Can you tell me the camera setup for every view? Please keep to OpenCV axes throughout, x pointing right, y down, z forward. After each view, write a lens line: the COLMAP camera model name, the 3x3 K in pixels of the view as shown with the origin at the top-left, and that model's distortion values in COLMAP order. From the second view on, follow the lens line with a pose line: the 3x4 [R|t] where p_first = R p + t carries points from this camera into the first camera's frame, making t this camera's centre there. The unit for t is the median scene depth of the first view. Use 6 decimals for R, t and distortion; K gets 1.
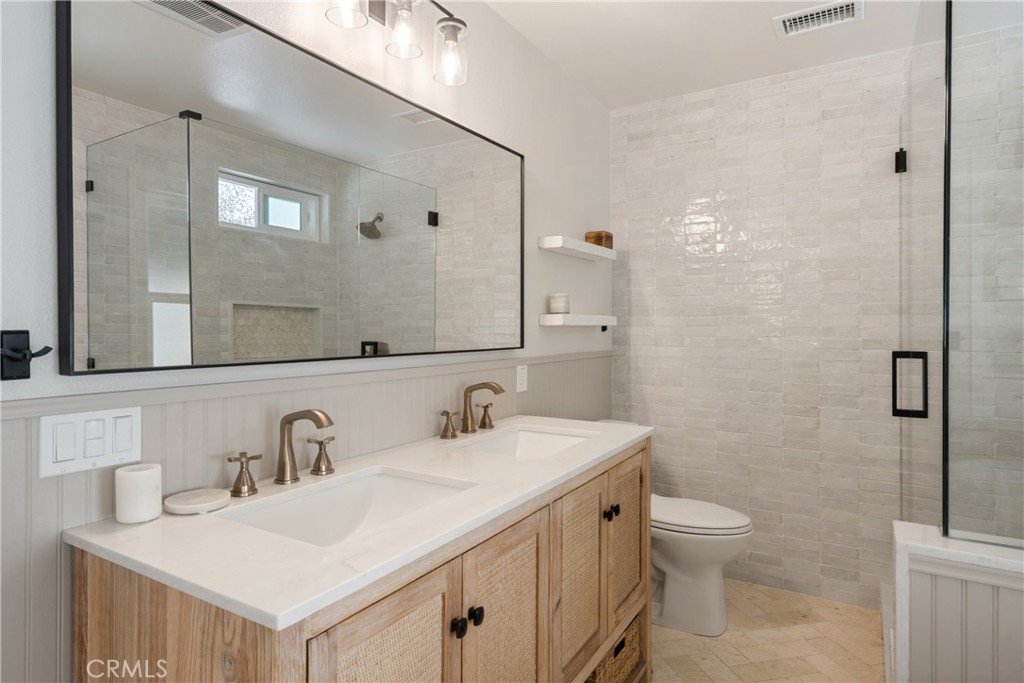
lens RADIAL K [[575.2, 0, 507.5], [0, 575.2, 331.0], [0, 0, 1]] dist [0.005501, 0.000645]
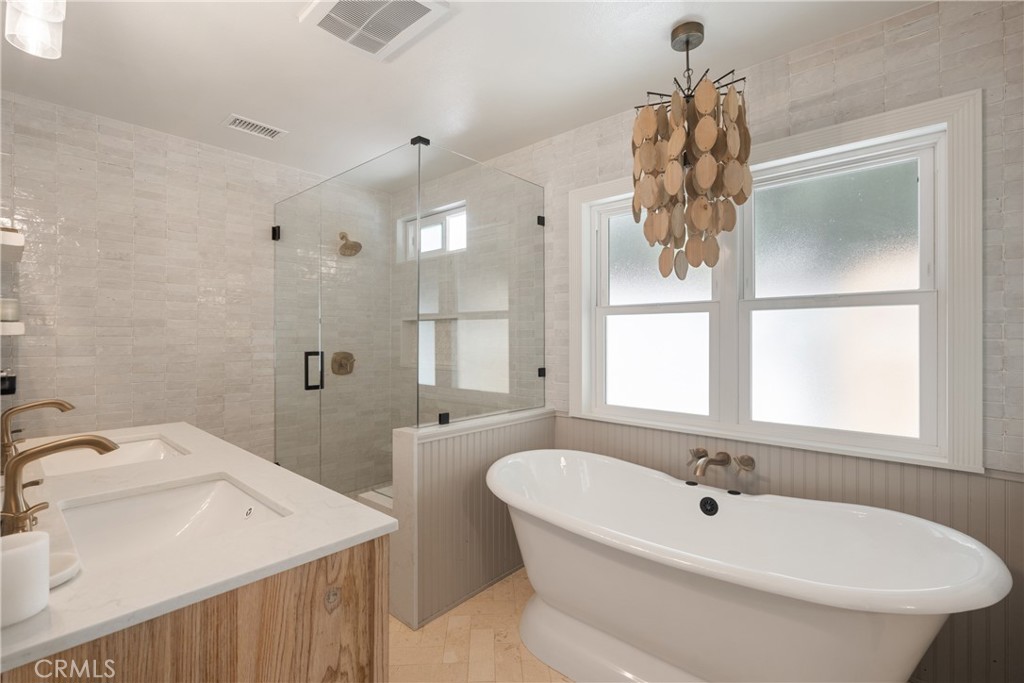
lens RADIAL K [[463.3, 0, 510.0], [0, 463.3, 337.0], [0, 0, 1]] dist [-0.001351, 0.000857]
pose [[0.182438, 0.002062, 0.983215, -0.440257], [0.003582, 0.999990, -0.002761, -0.002190], [-0.983211, 0.004026, 0.182429, 0.126103]]
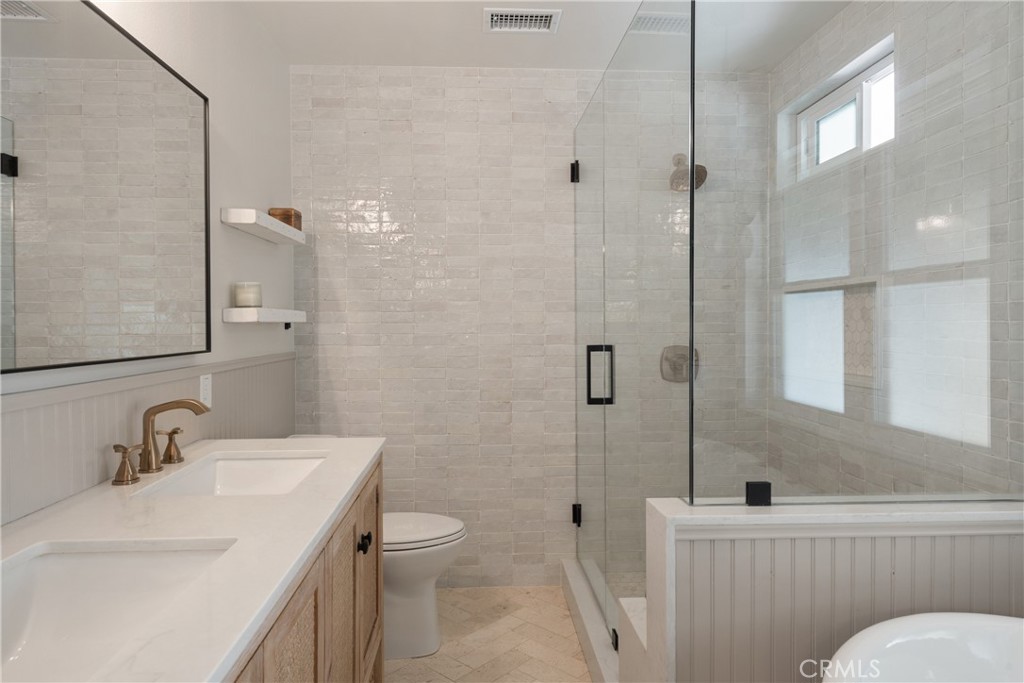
lens RADIAL K [[636.9, 0, 506.7], [0, 636.9, 333.0], [0, 0, 1]] dist [0.005341, -0.000640]
pose [[0.823693, -0.010515, 0.566939, -0.111383], [0.006836, 0.999940, 0.008614, 0.000319], [-0.566995, -0.003220, 0.823715, 0.072205]]
